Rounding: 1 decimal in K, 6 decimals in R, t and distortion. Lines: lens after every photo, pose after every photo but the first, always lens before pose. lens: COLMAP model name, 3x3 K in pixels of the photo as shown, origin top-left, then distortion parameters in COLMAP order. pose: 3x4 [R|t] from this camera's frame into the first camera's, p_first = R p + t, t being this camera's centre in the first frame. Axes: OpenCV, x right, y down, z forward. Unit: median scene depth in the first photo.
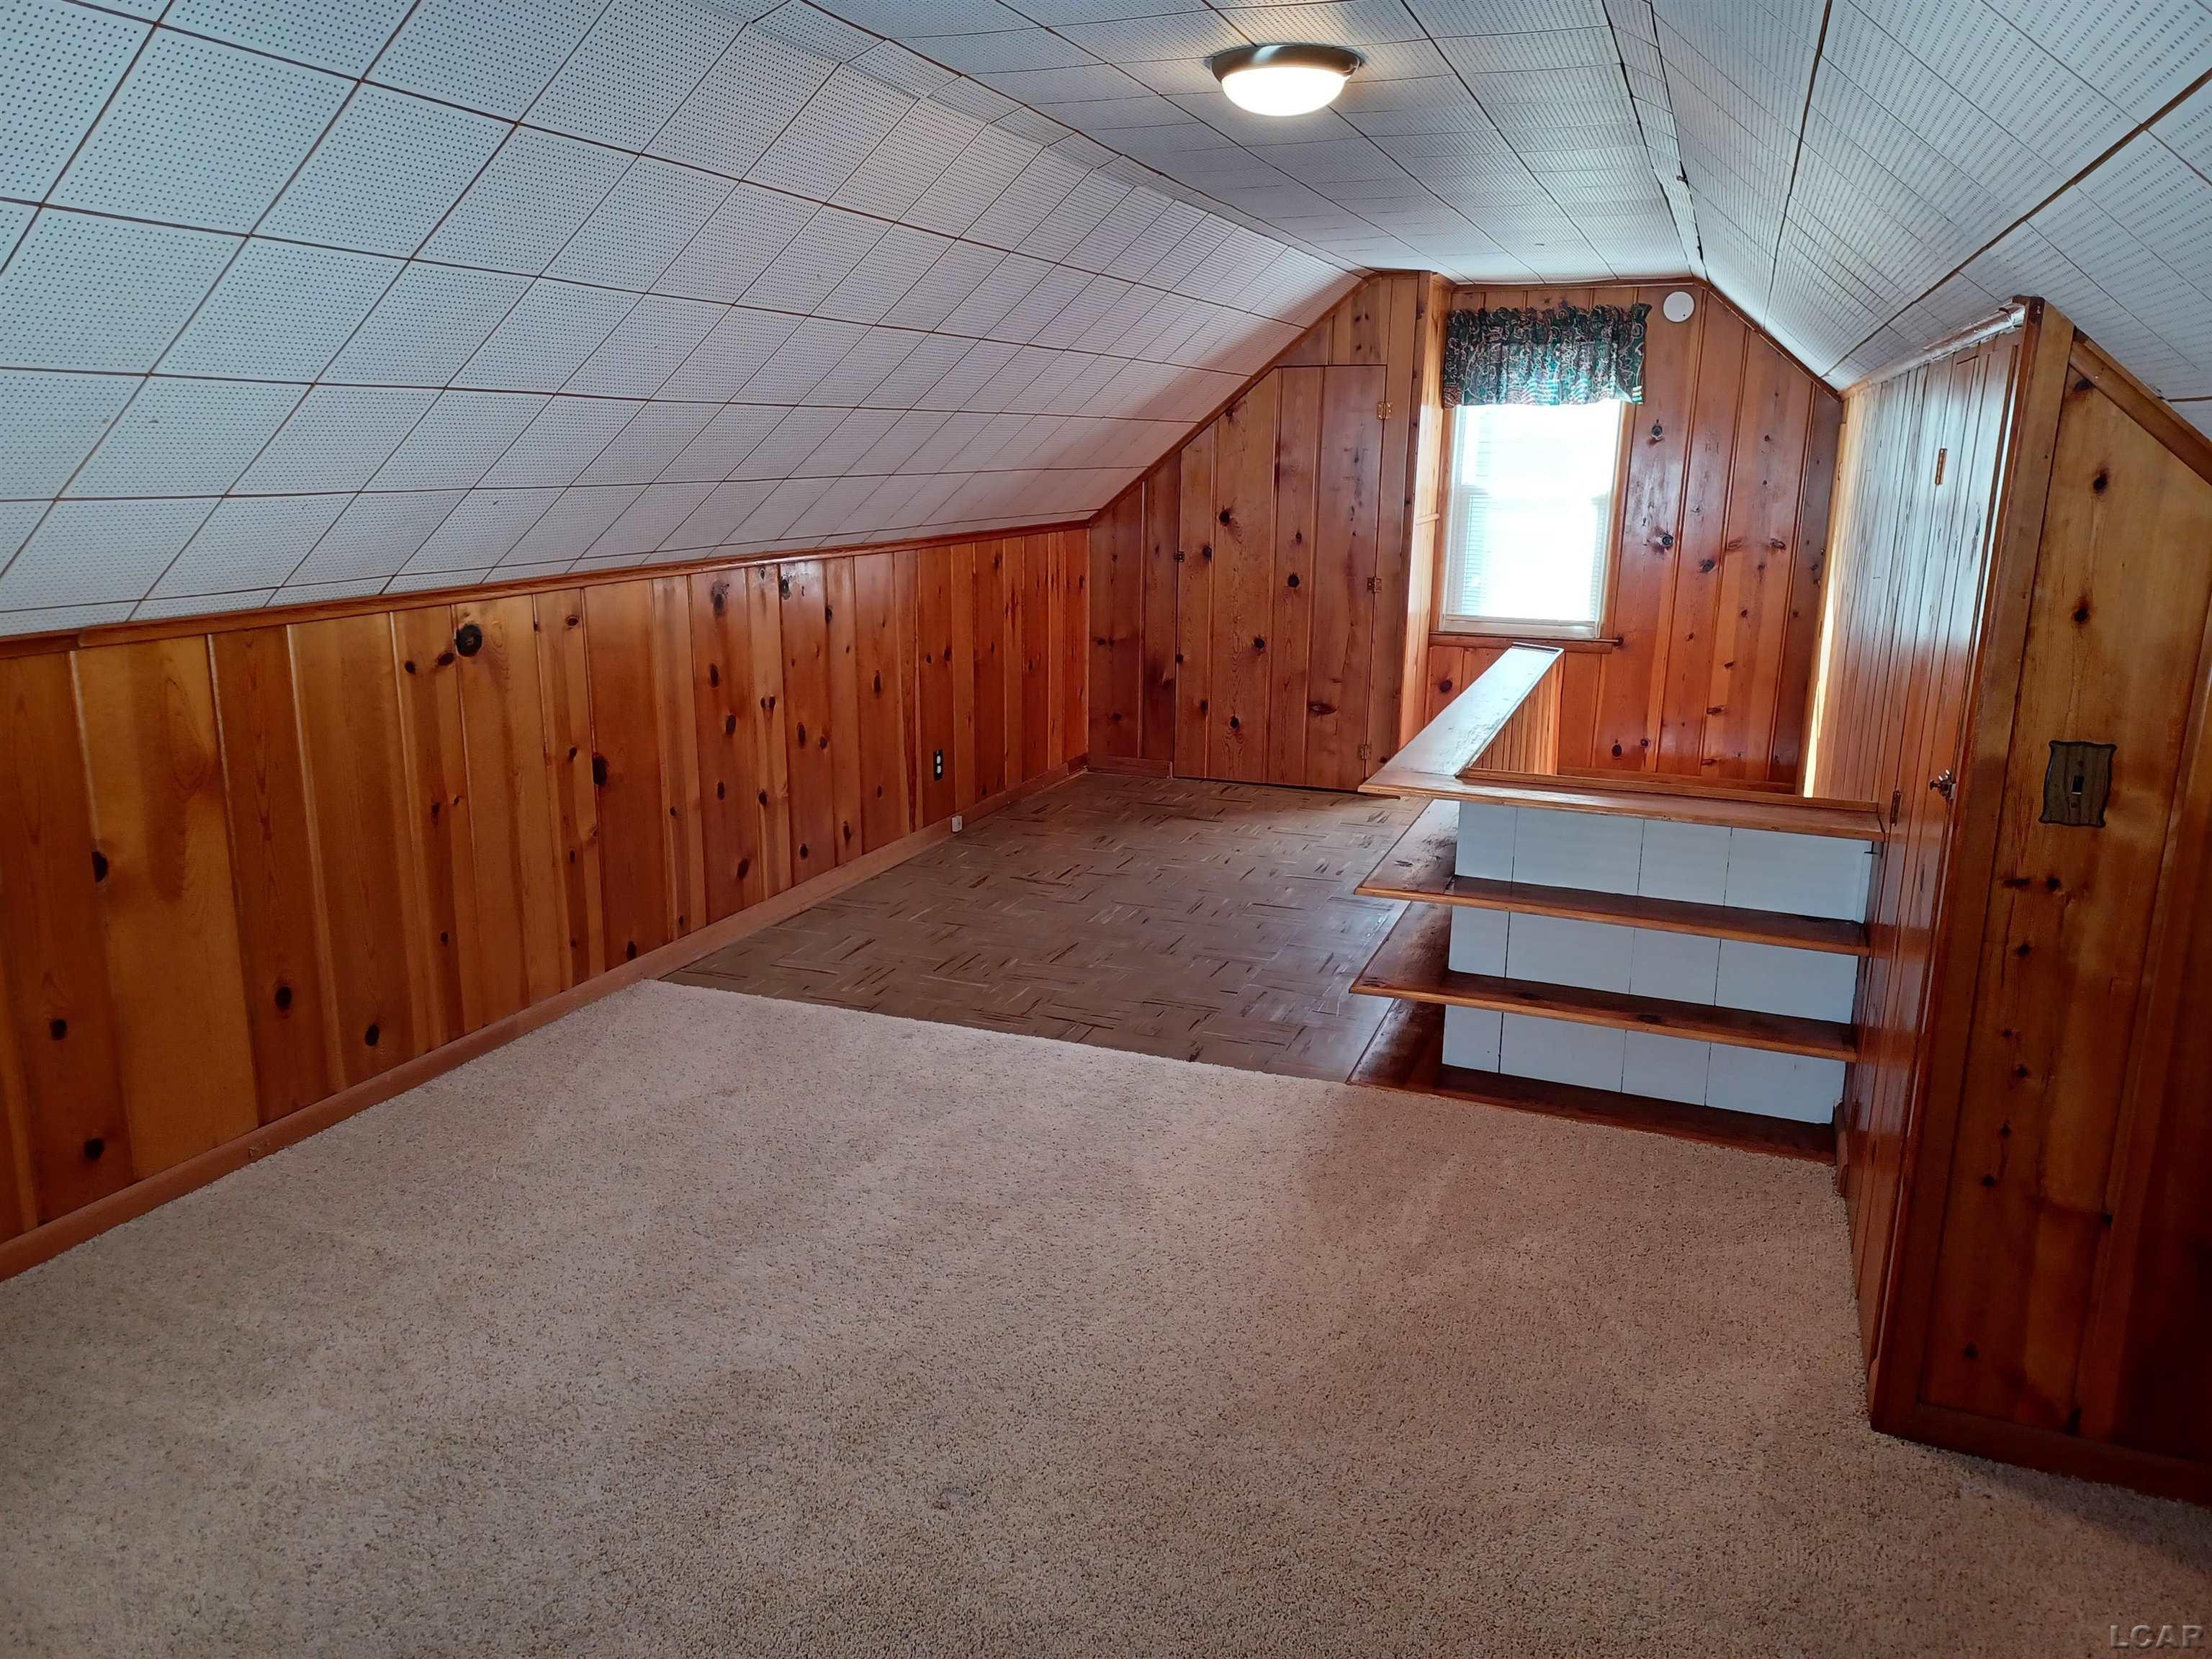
lens RADIAL K [[1588.1, 0, 1101.5], [0, 1588.1, 819.5], [0, 0, 1]] dist [0.079342, -0.082902]
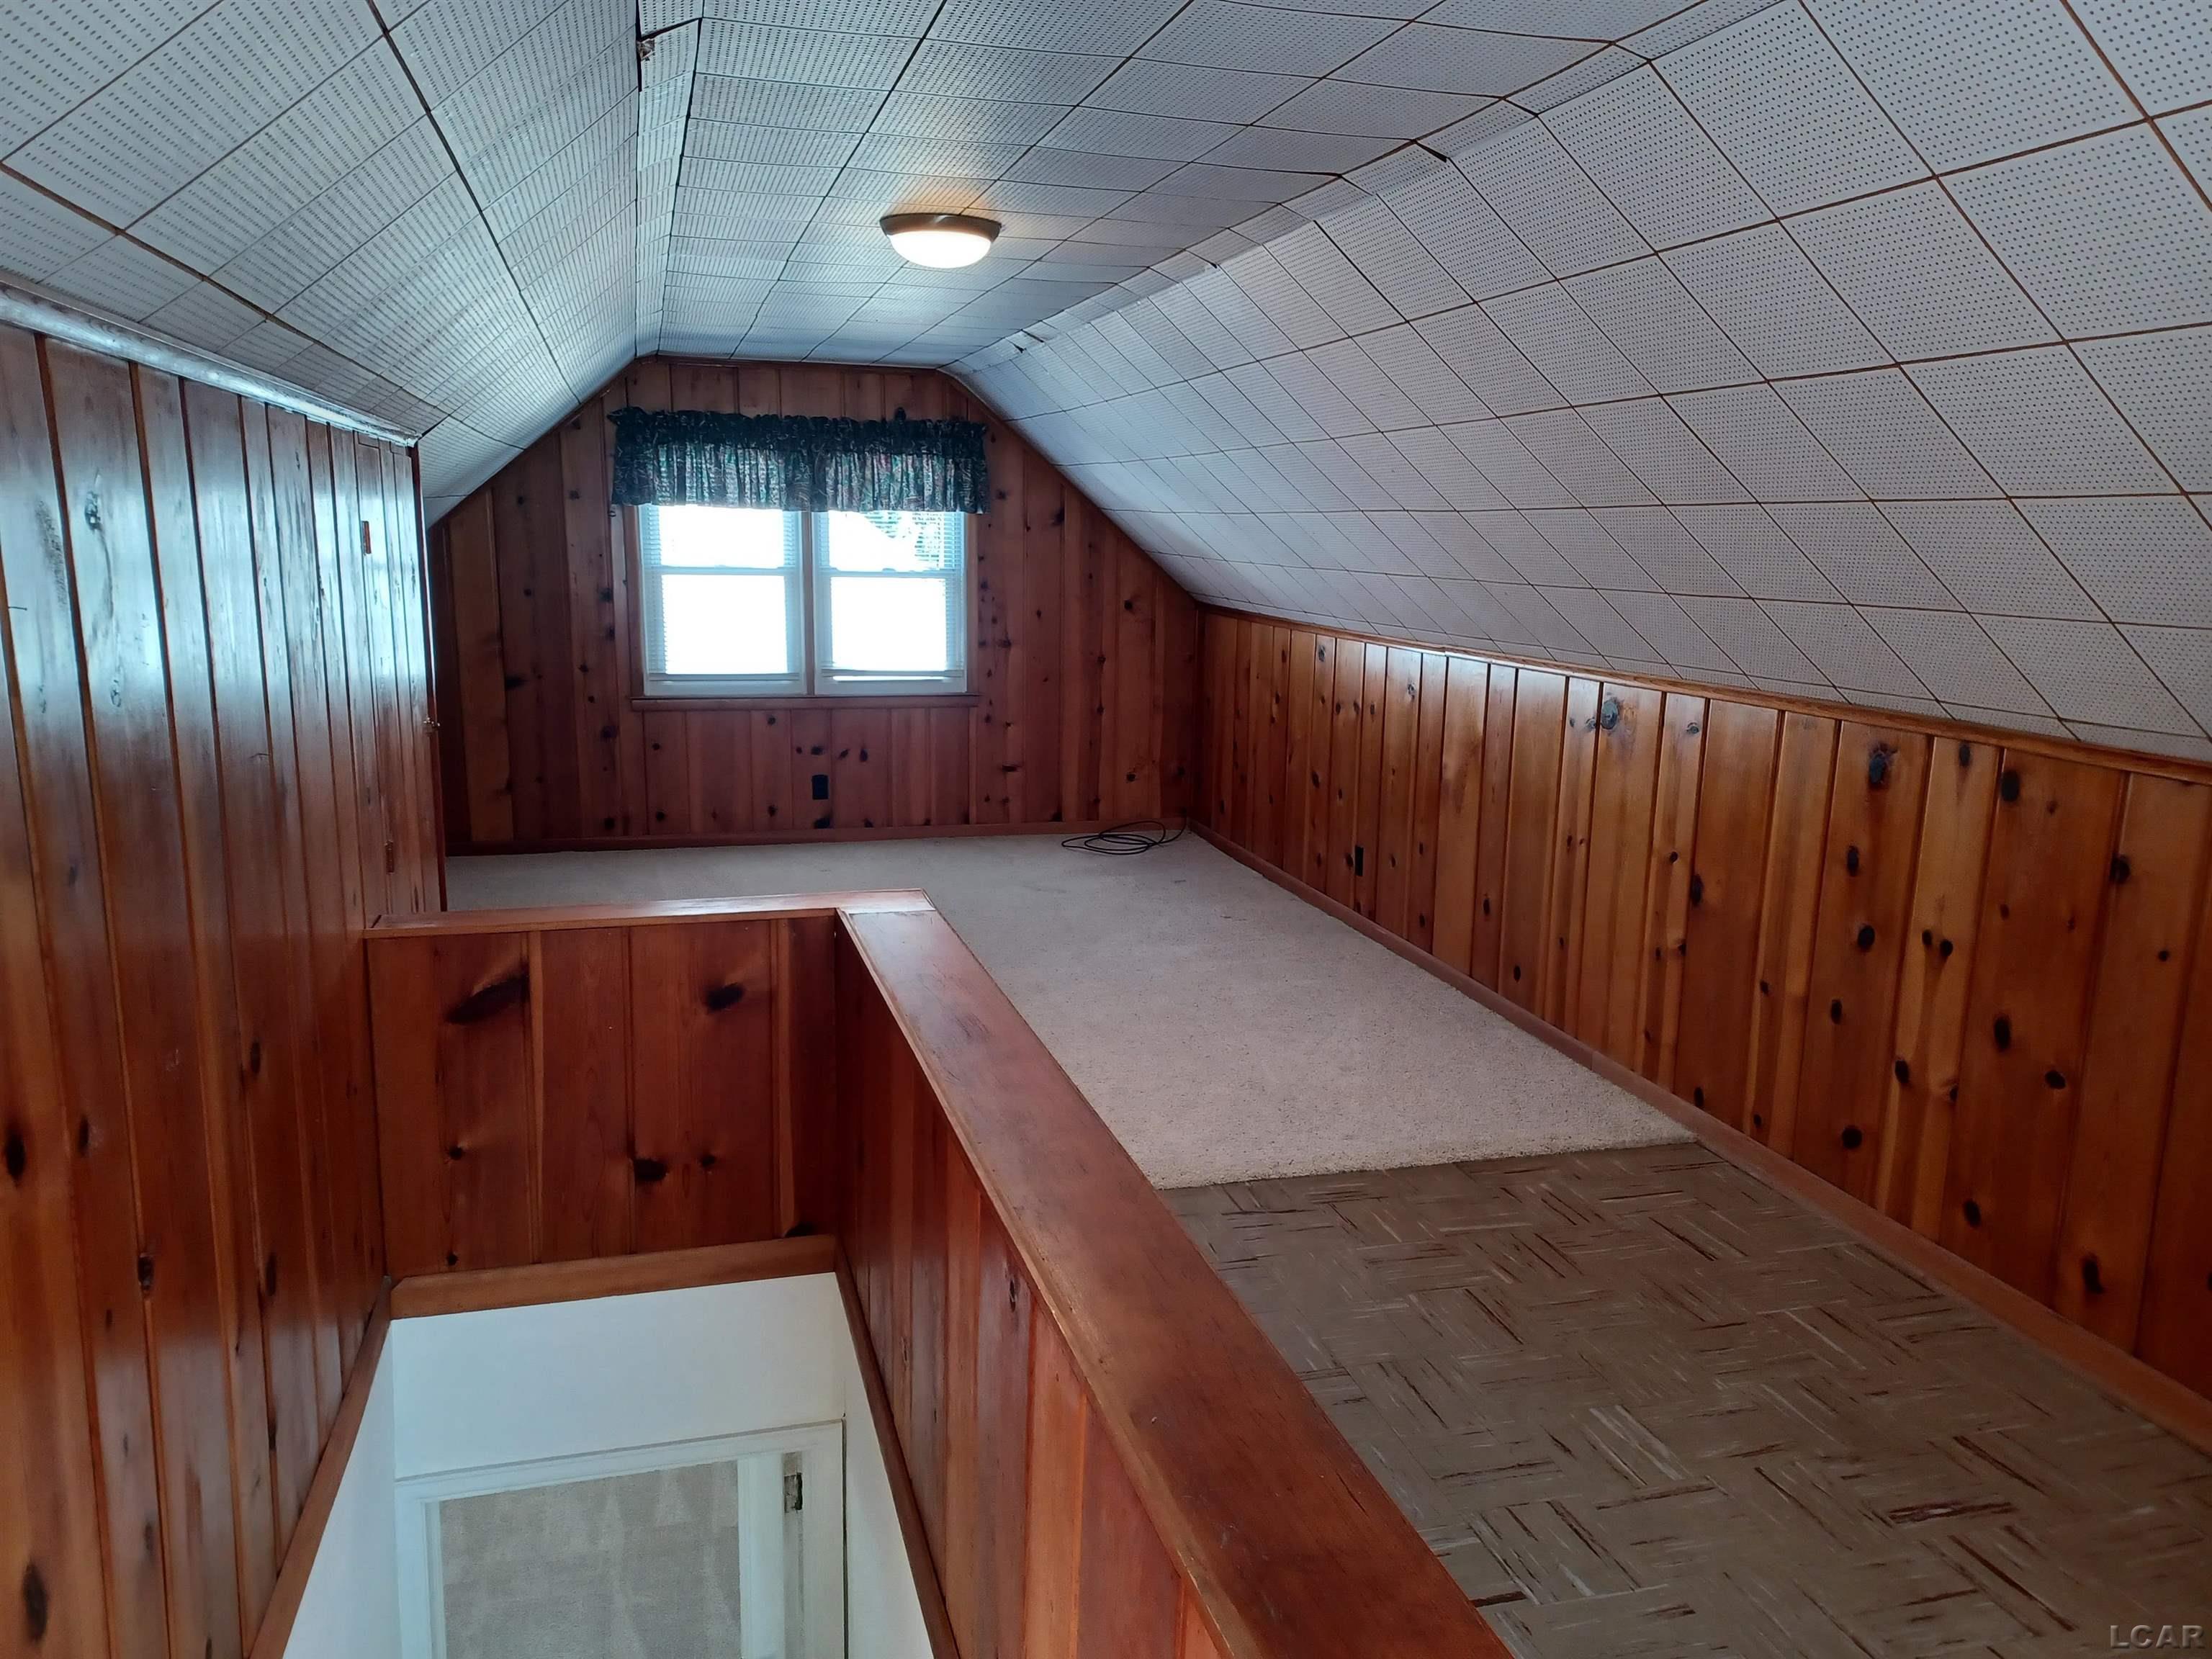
lens RADIAL K [[1588.1, 0, 1101.5], [0, 1588.1, 819.5], [0, 0, 1]] dist [0.079342, -0.082902]
pose [[-0.795178, 0.086697, -0.600146, 0.506859], [-0.165915, 0.920849, 0.352859, -0.325583], [0.583236, 0.380159, -0.717854, 1.364442]]
